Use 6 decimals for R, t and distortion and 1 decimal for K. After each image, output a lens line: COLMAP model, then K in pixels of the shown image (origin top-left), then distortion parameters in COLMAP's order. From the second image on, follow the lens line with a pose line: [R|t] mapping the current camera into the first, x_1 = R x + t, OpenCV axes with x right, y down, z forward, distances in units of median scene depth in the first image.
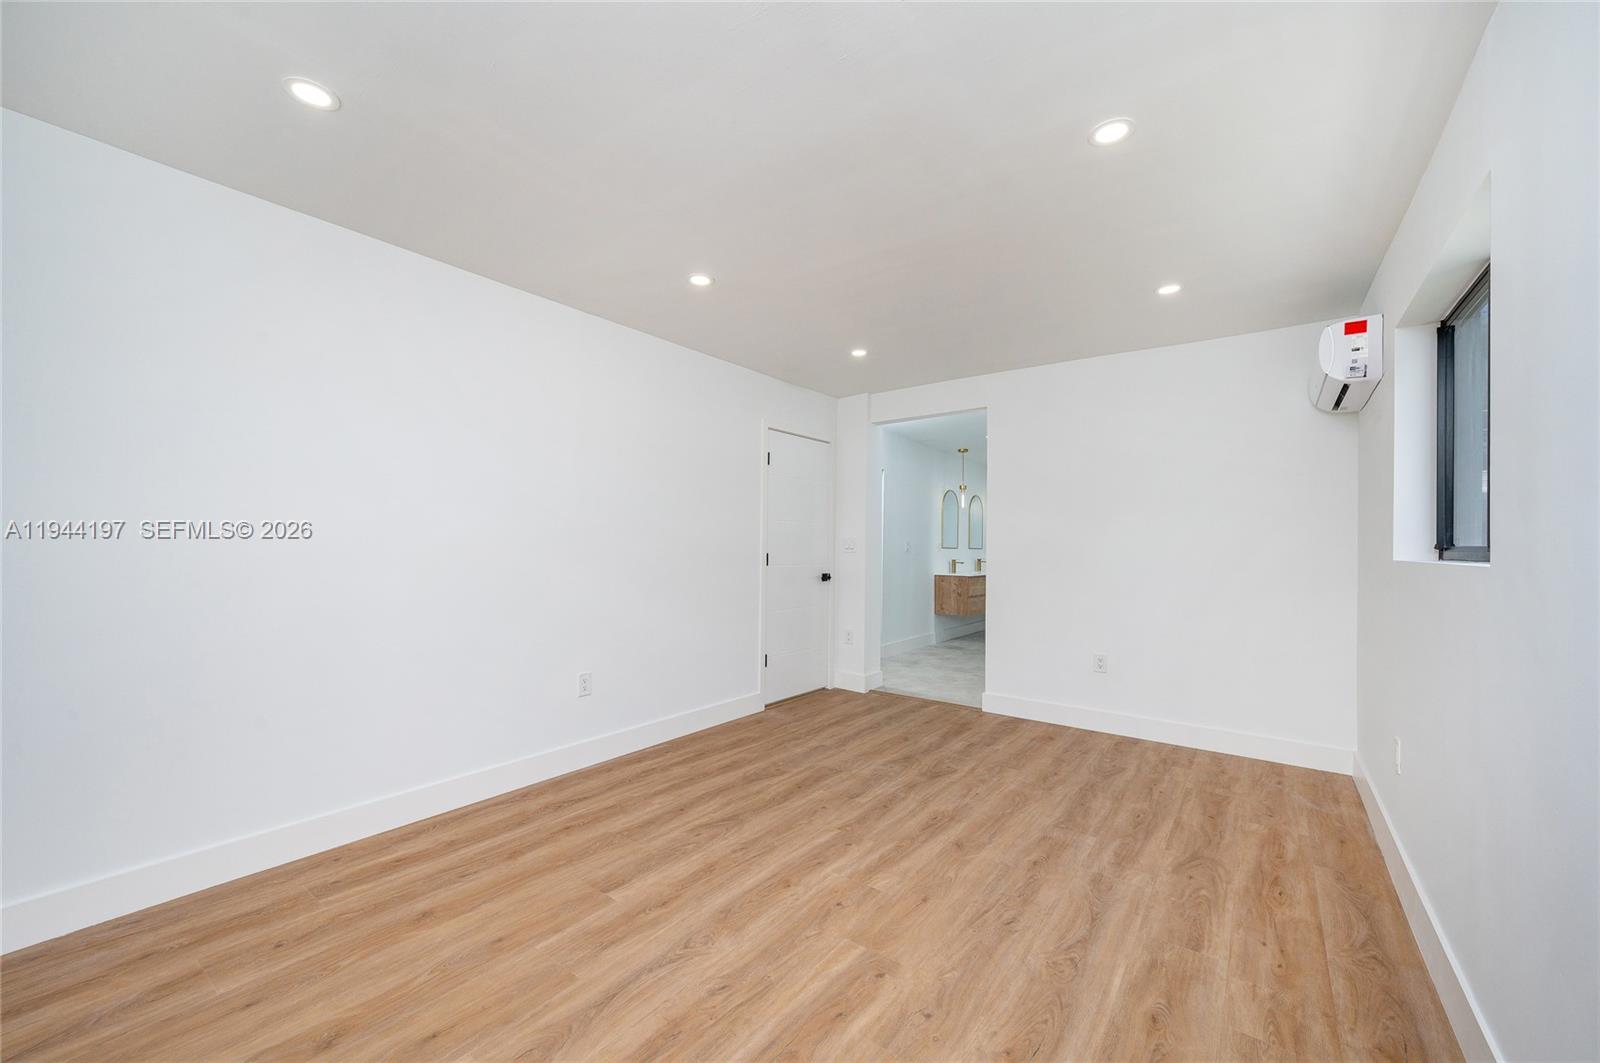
lens RADIAL K [[641.6, 0, 798.9], [0, 641.6, 539.3], [0, 0, 1]] dist [-0.000040, 0.001748]
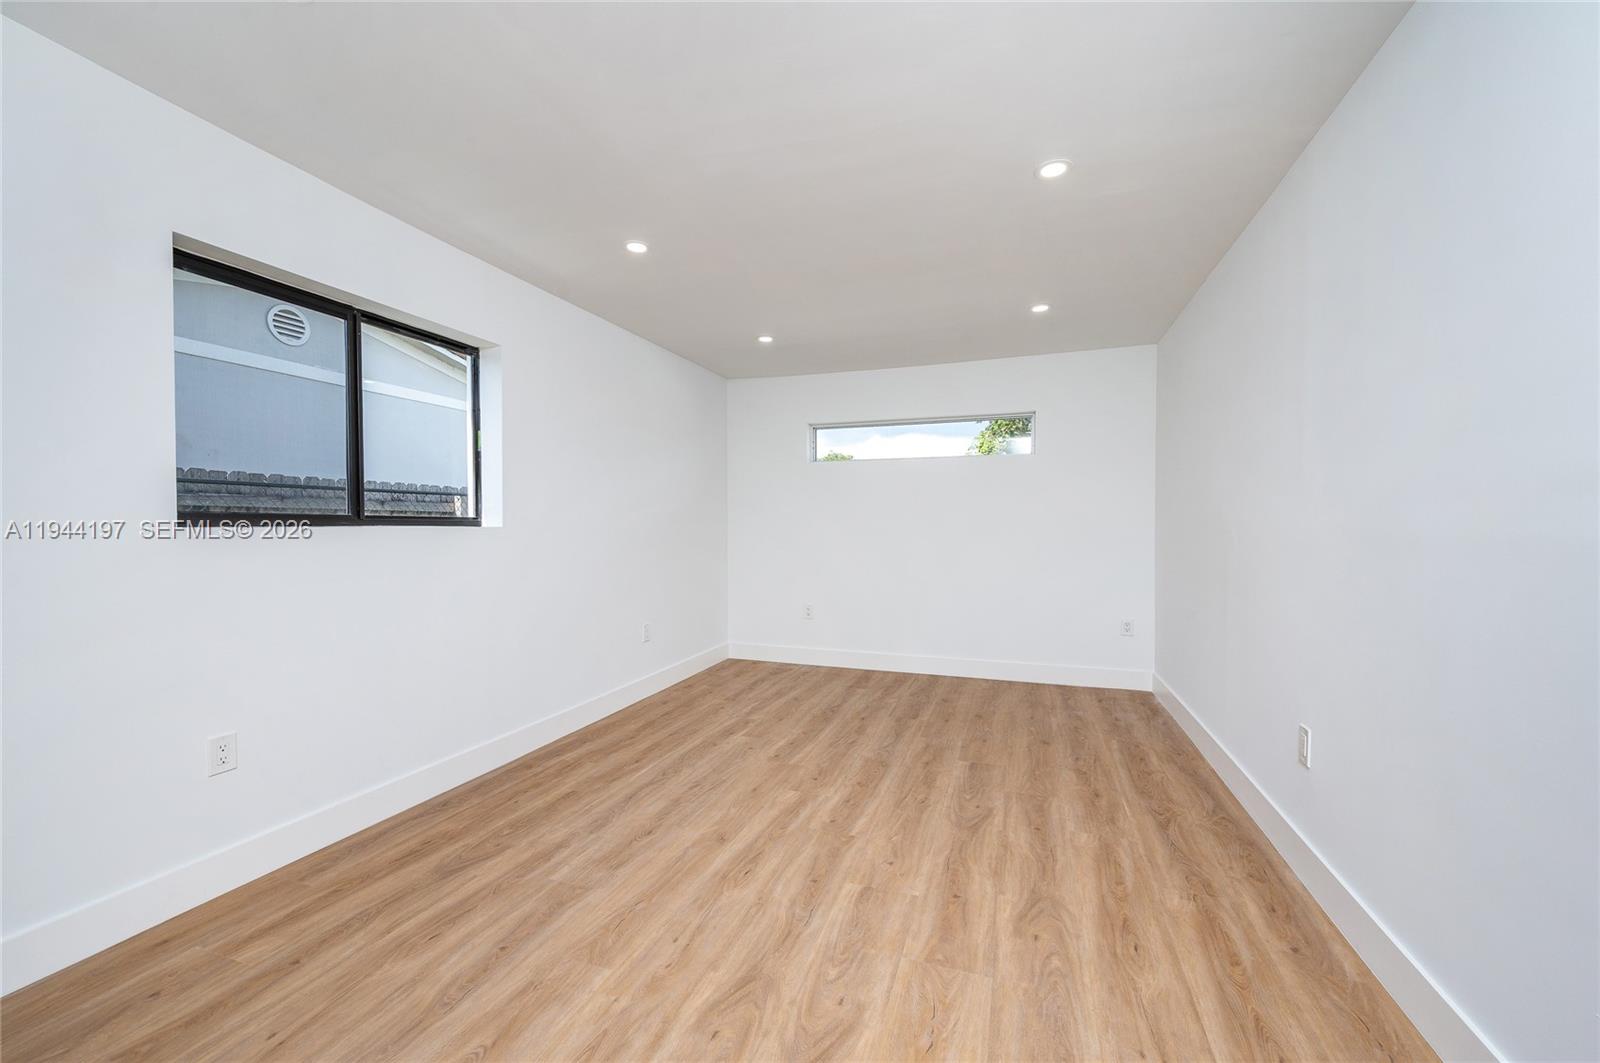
lens RADIAL K [[641.6, 0, 790.3], [0, 641.6, 530.3], [0, 0, 1]] dist [-0.000040, 0.001748]
pose [[-0.962453, -0.006838, -0.271361, 0.430646], [-0.005846, 0.999973, -0.004464, 0.034604], [0.271385, -0.002710, -0.962467, 2.024197]]
